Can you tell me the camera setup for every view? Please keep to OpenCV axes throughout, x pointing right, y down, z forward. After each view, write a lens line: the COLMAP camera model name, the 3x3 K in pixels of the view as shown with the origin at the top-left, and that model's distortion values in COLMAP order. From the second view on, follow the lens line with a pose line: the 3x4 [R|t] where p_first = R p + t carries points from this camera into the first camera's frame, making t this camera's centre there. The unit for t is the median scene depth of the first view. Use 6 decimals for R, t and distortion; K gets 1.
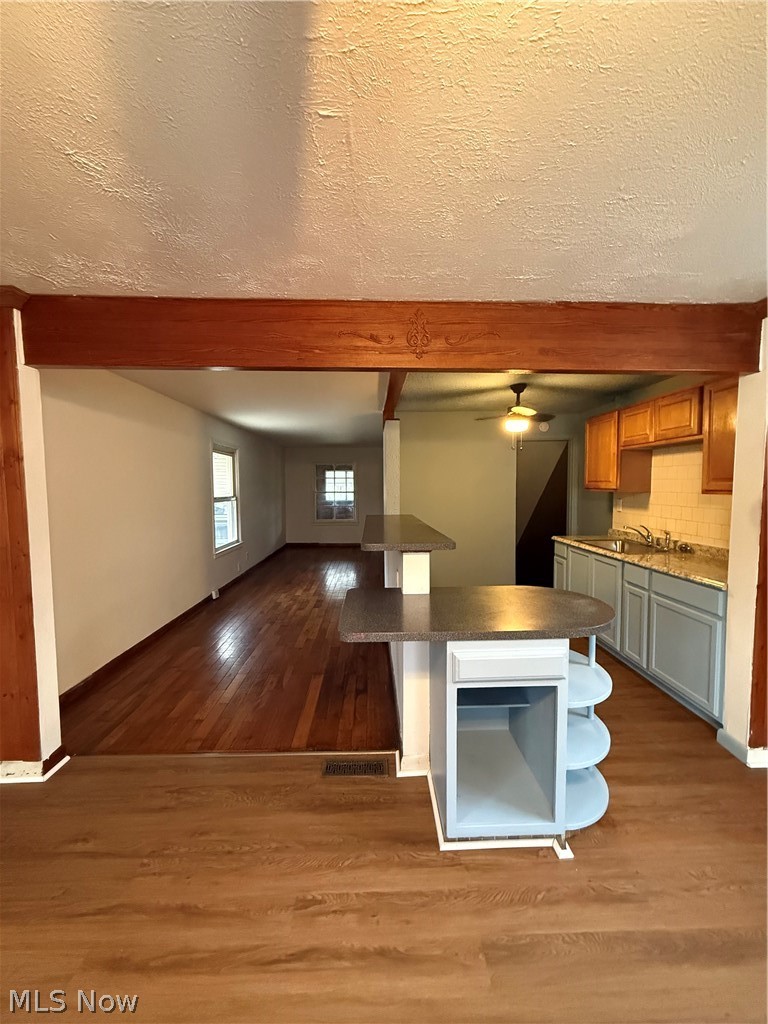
lens RADIAL K [[406.9, 0, 382.6], [0, 406.9, 509.6], [0, 0, 1]] dist [0.000287, -0.000309]
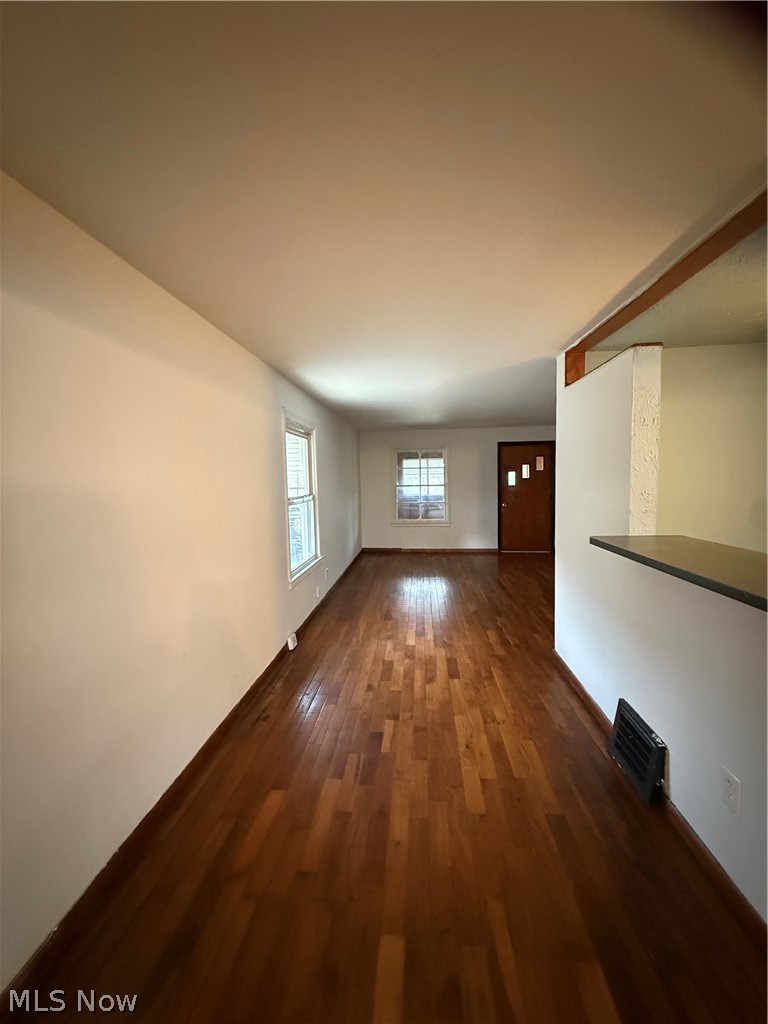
lens RADIAL K [[406.9, 0, 382.6], [0, 406.9, 509.6], [0, 0, 1]] dist [0.000287, -0.000309]
pose [[0.992756, -0.007024, -0.119945, -0.248229], [0.009715, 0.999714, 0.021866, -0.034824], [0.119757, -0.022872, 0.992540, 0.488507]]
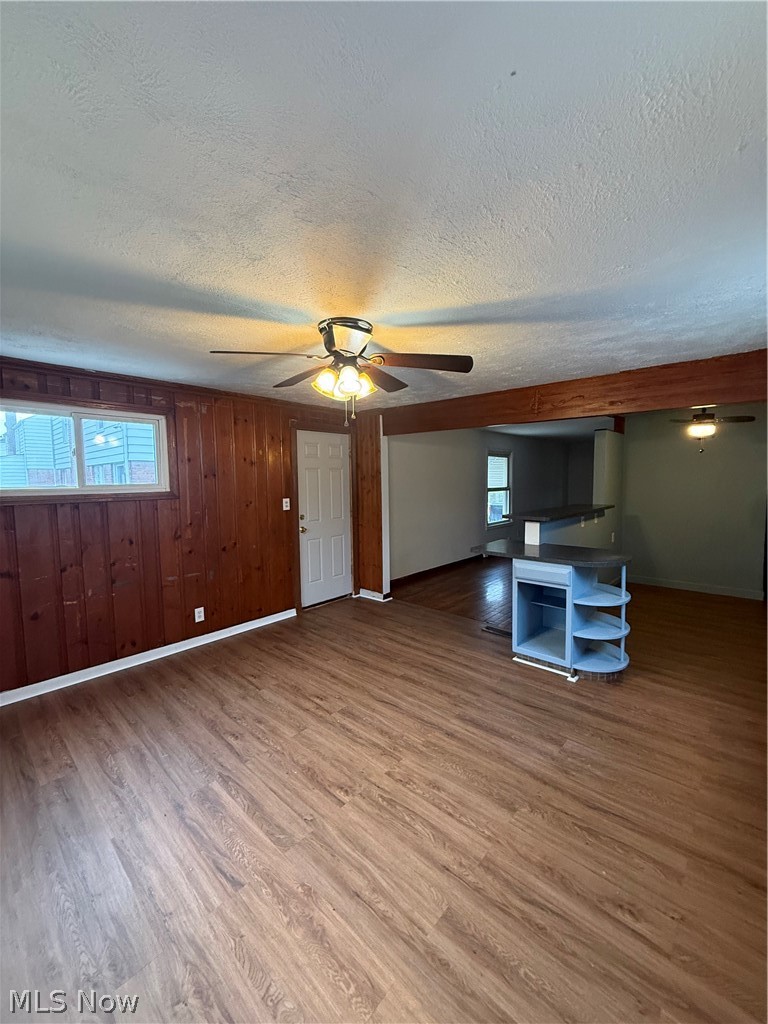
lens RADIAL K [[406.9, 0, 382.6], [0, 406.9, 509.6], [0, 0, 1]] dist [0.000287, -0.000309]
pose [[0.714161, 0.052289, -0.698026, 0.468485], [-0.032183, 0.998604, 0.041879, -0.002526], [0.699241, -0.007444, 0.714847, -0.418267]]
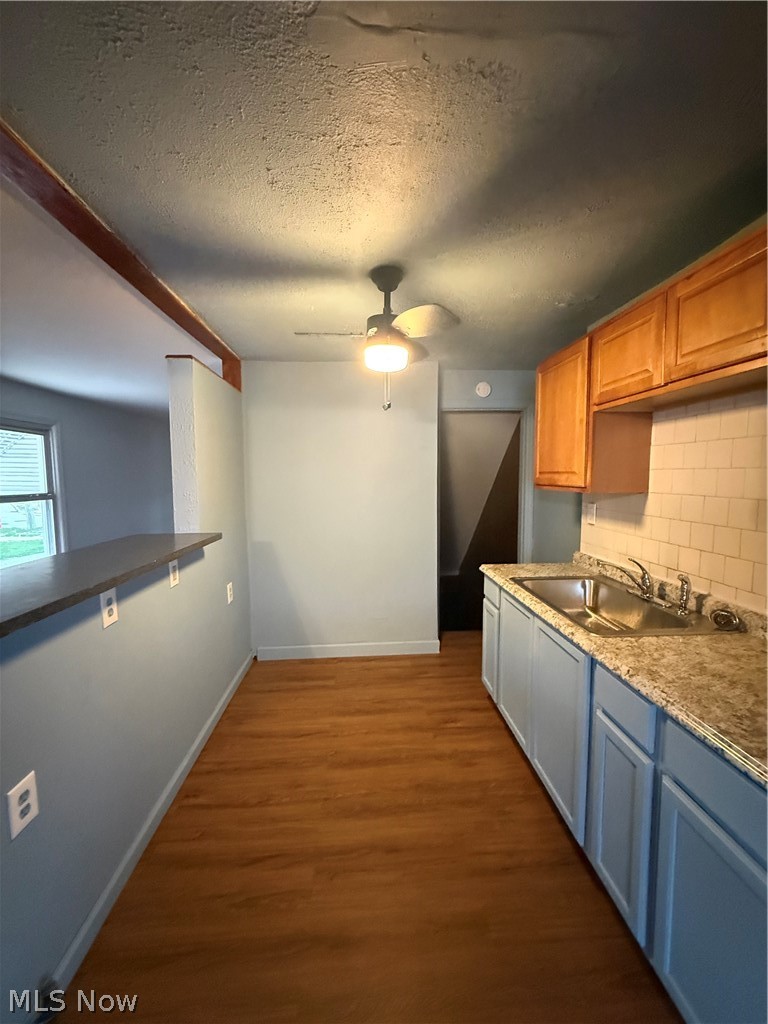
lens RADIAL K [[398.9, 0, 388.1], [0, 398.9, 509.5], [0, 0, 1]] dist [-0.000069, -0.000059]
pose [[0.999120, -0.001446, 0.041926, 0.291489], [0.000465, 0.999726, 0.023391, -0.033018], [-0.041948, -0.023351, 0.998847, 0.482698]]
